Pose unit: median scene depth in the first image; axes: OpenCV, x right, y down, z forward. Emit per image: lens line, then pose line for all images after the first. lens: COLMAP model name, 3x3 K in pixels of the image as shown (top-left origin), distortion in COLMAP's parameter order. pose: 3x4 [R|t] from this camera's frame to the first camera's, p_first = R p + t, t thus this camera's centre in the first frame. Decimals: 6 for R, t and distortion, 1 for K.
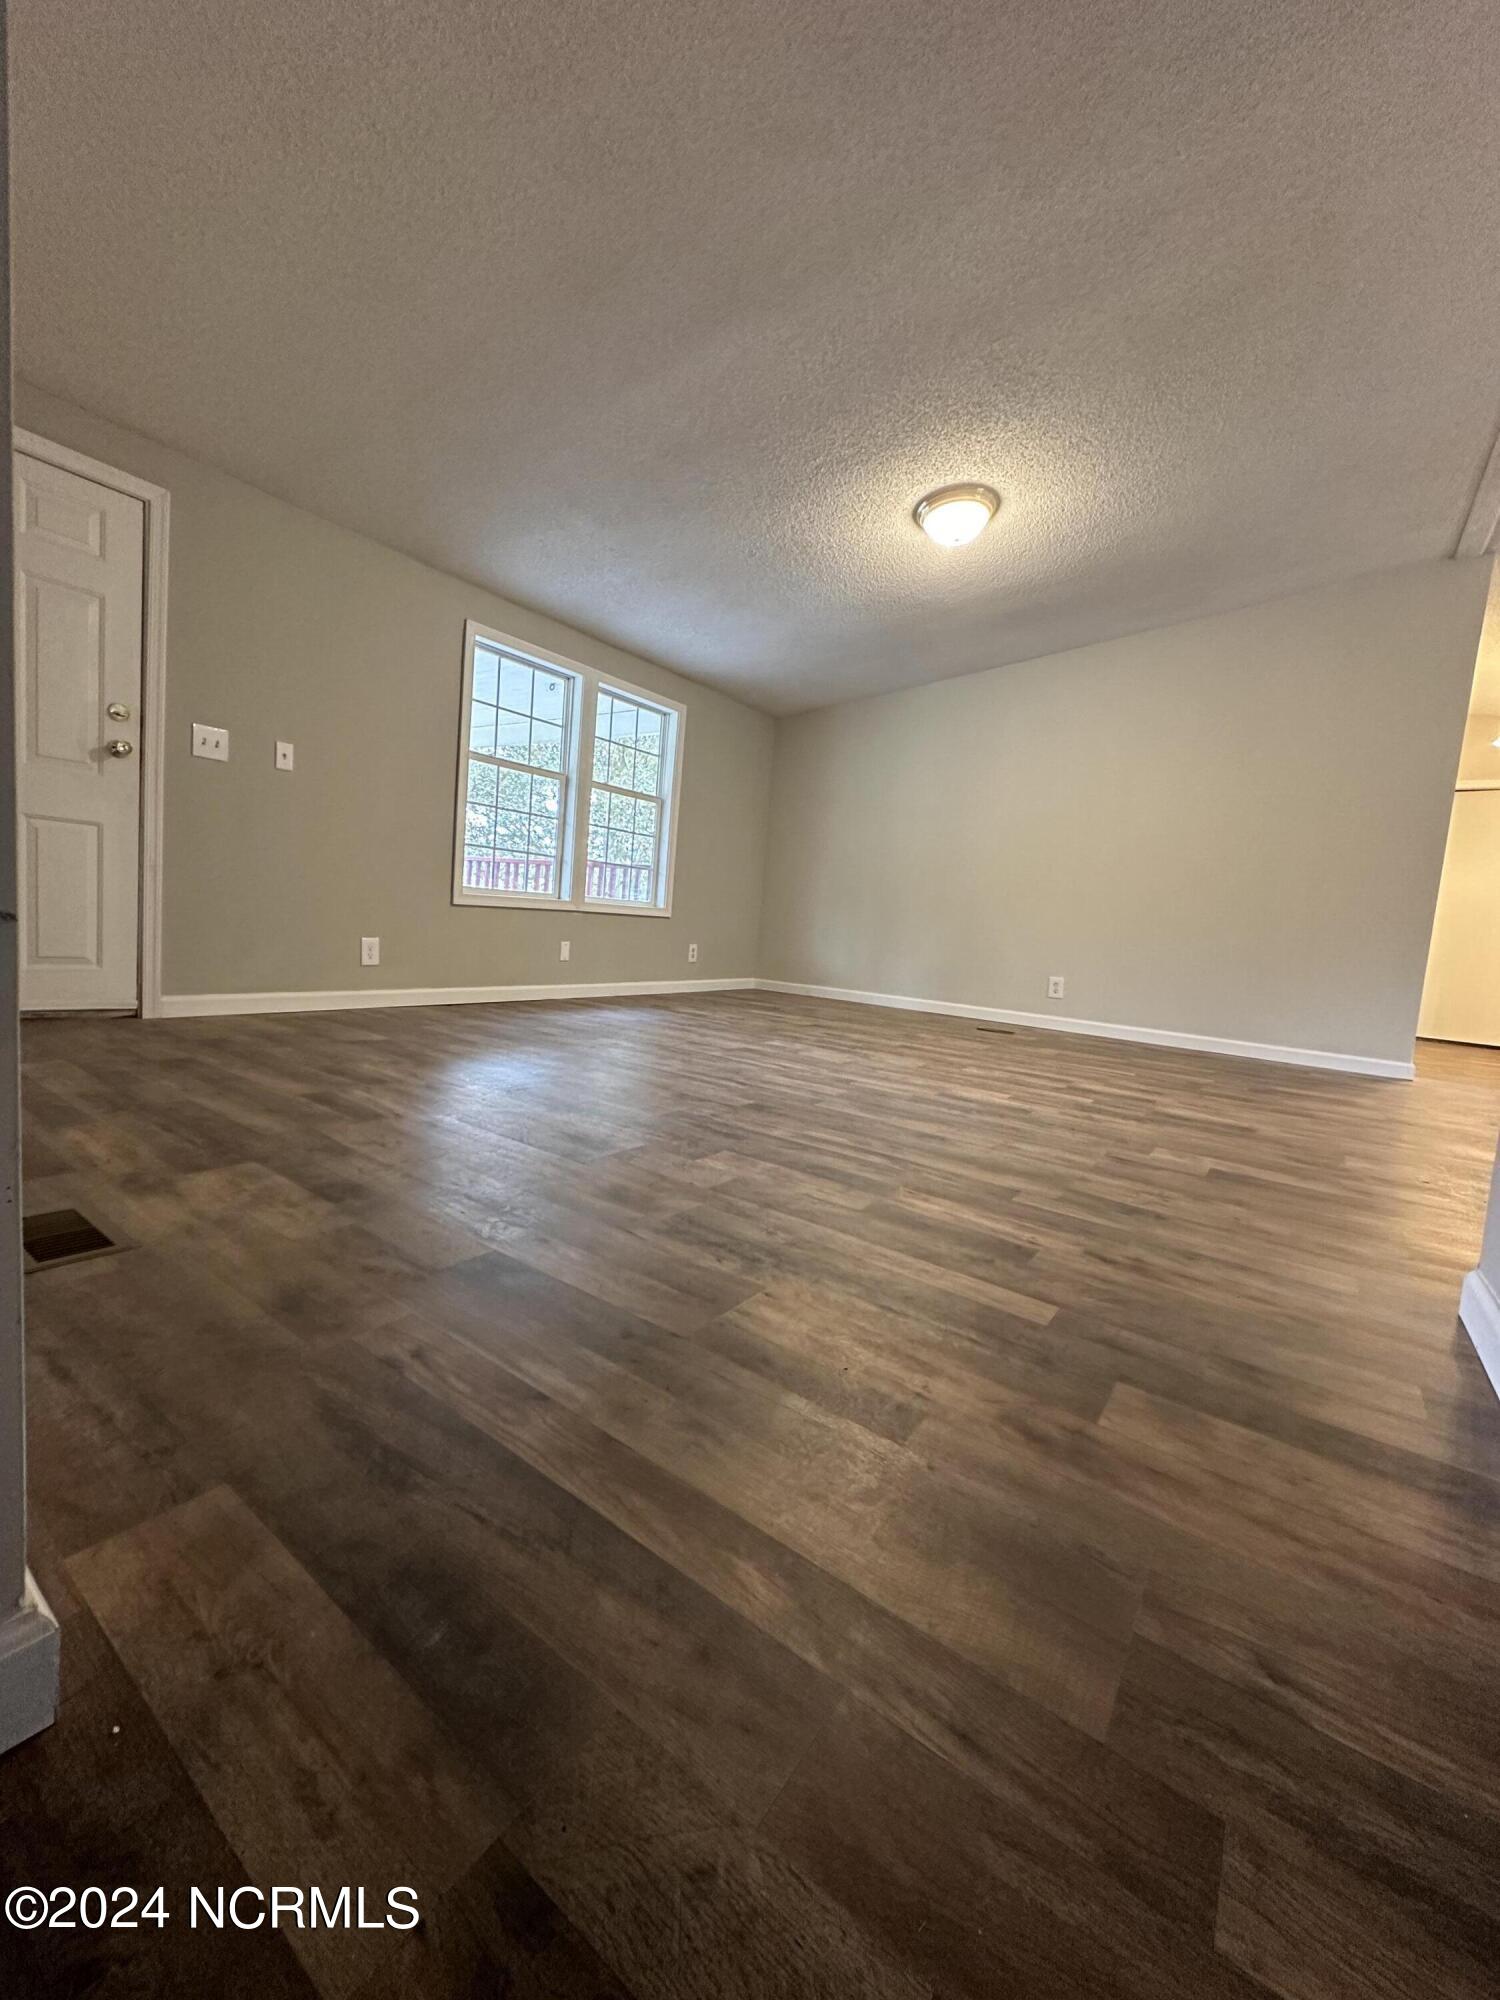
lens RADIAL K [[794.5, 0, 743.5], [0, 794.5, 993.6], [0, 0, 1]] dist [-0.001869, 0.000388]
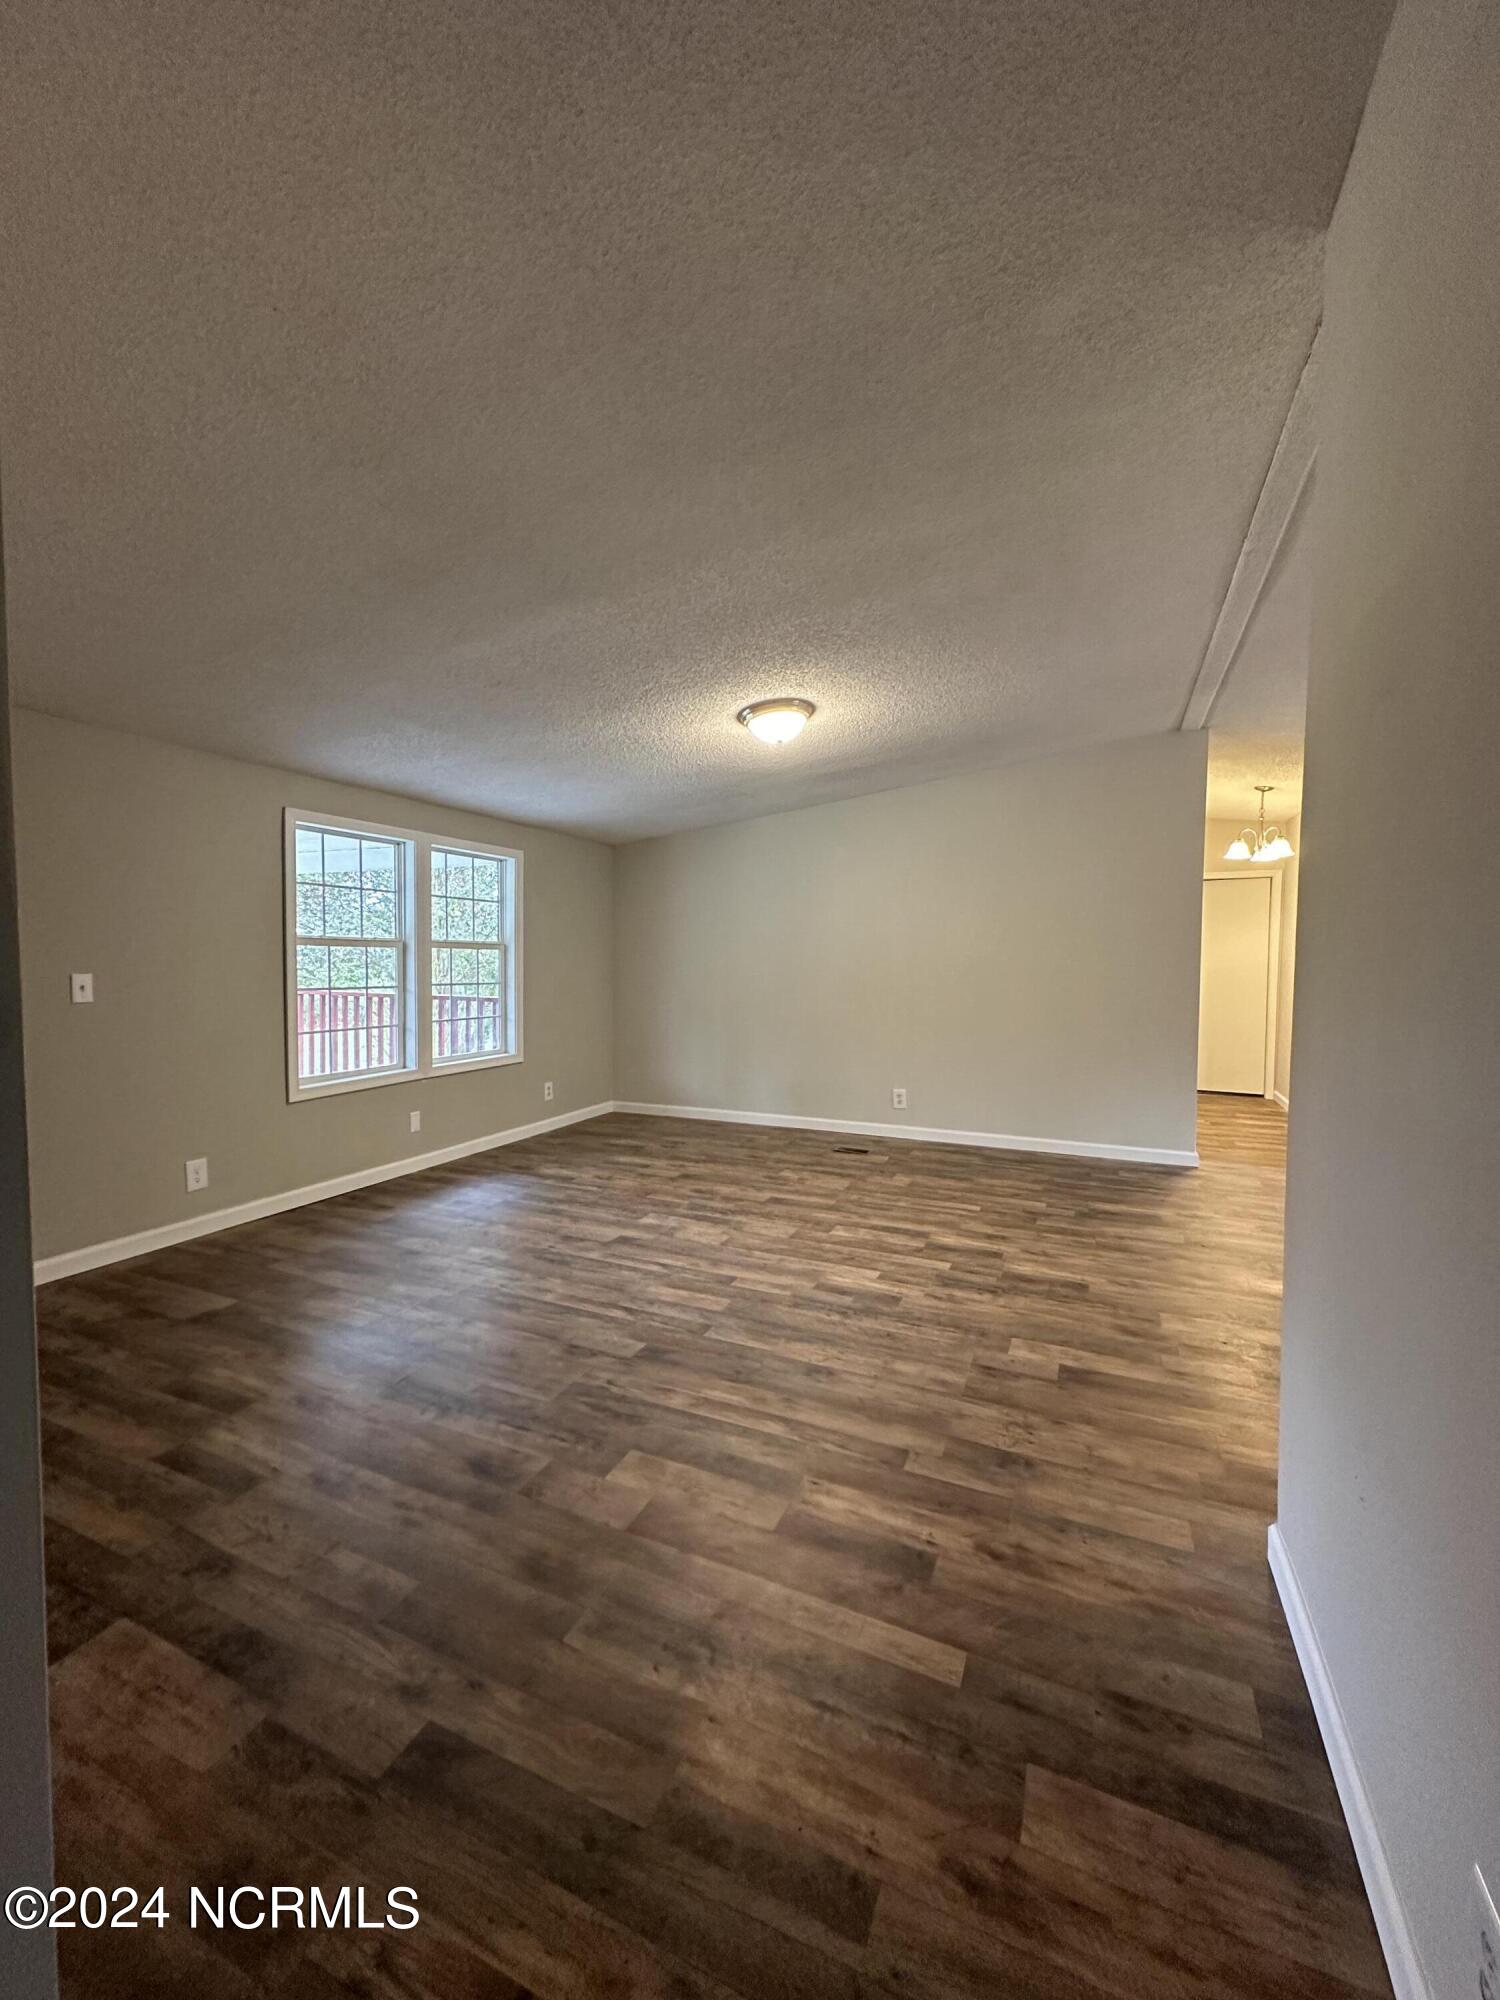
lens RADIAL K [[794.5, 0, 742.6], [0, 794.5, 996.0], [0, 0, 1]] dist [-0.001869, 0.000388]
pose [[0.977228, -0.081718, 0.195828, -0.025690], [0.090709, 0.995176, -0.037374, -0.240299], [-0.191829, 0.054287, 0.979926, -0.040371]]
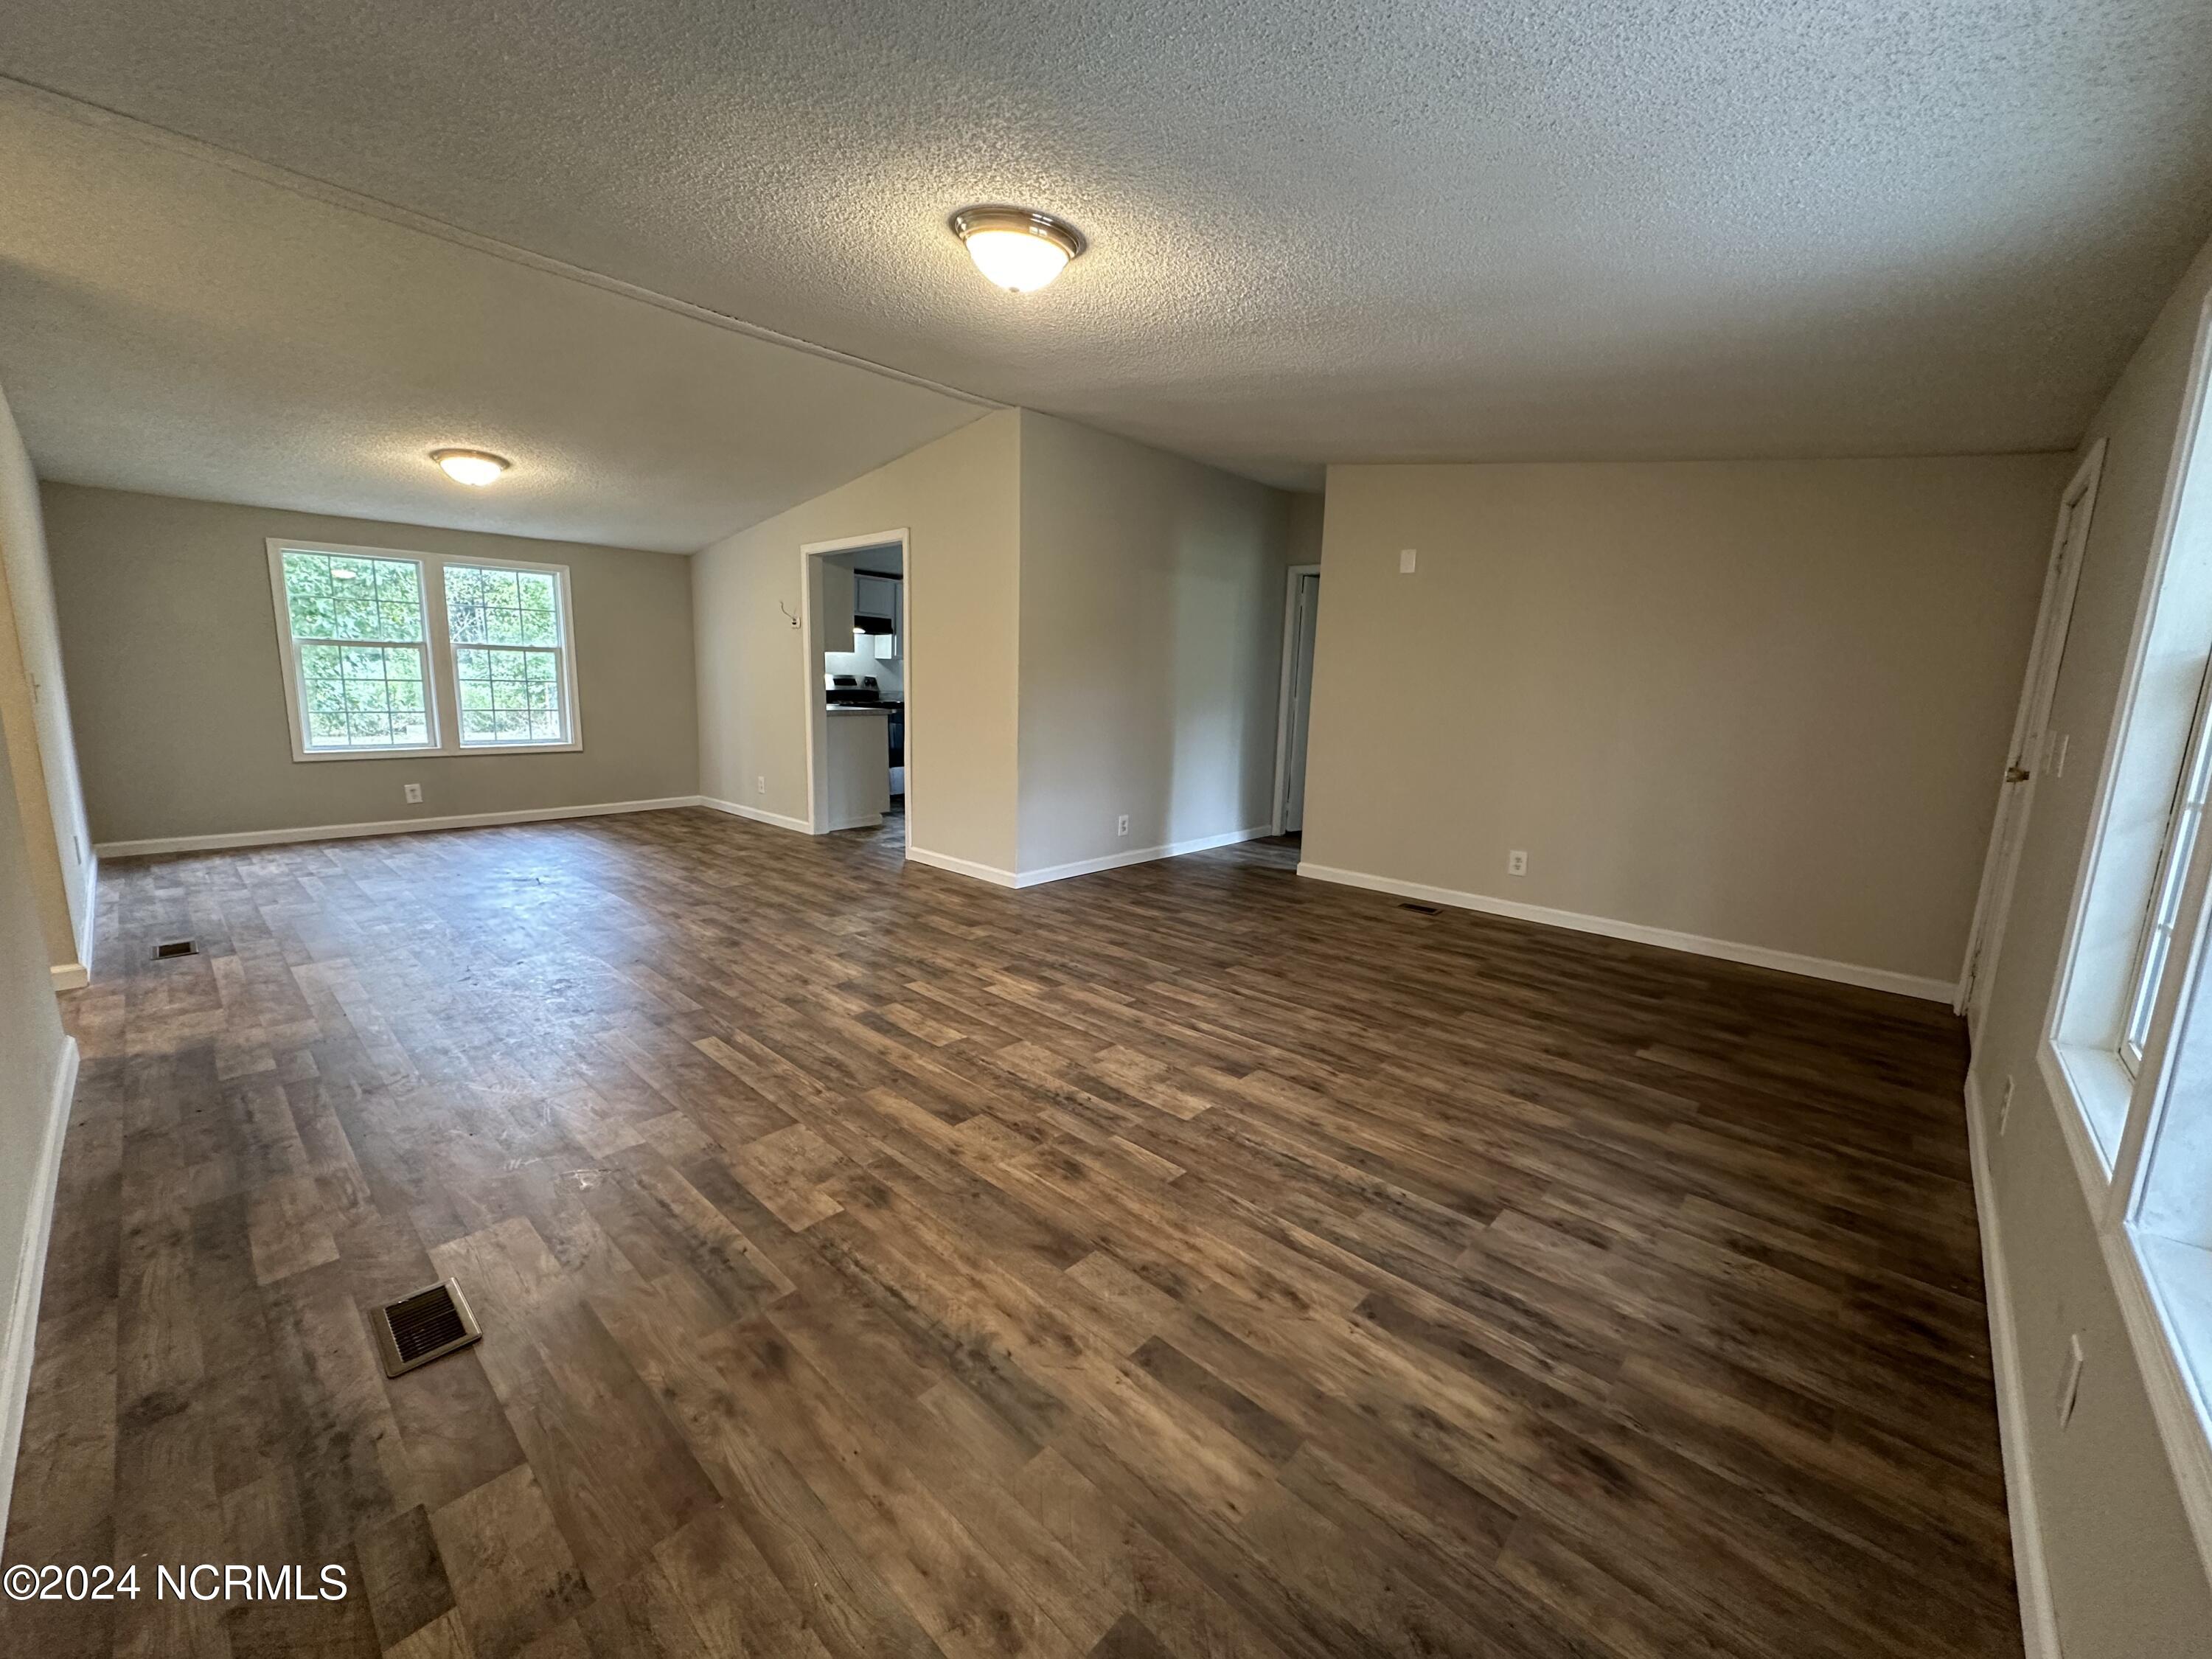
lens RADIAL K [[878.7, 0, 1108.9], [0, 878.7, 827.5], [0, 0, 1]] dist [-0.001869, 0.000388]
pose [[-0.987954, -0.126951, 0.088495, 0.101037], [-0.098476, 0.956873, 0.273305, -0.460022], [-0.119375, 0.261298, -0.957848, 2.247699]]
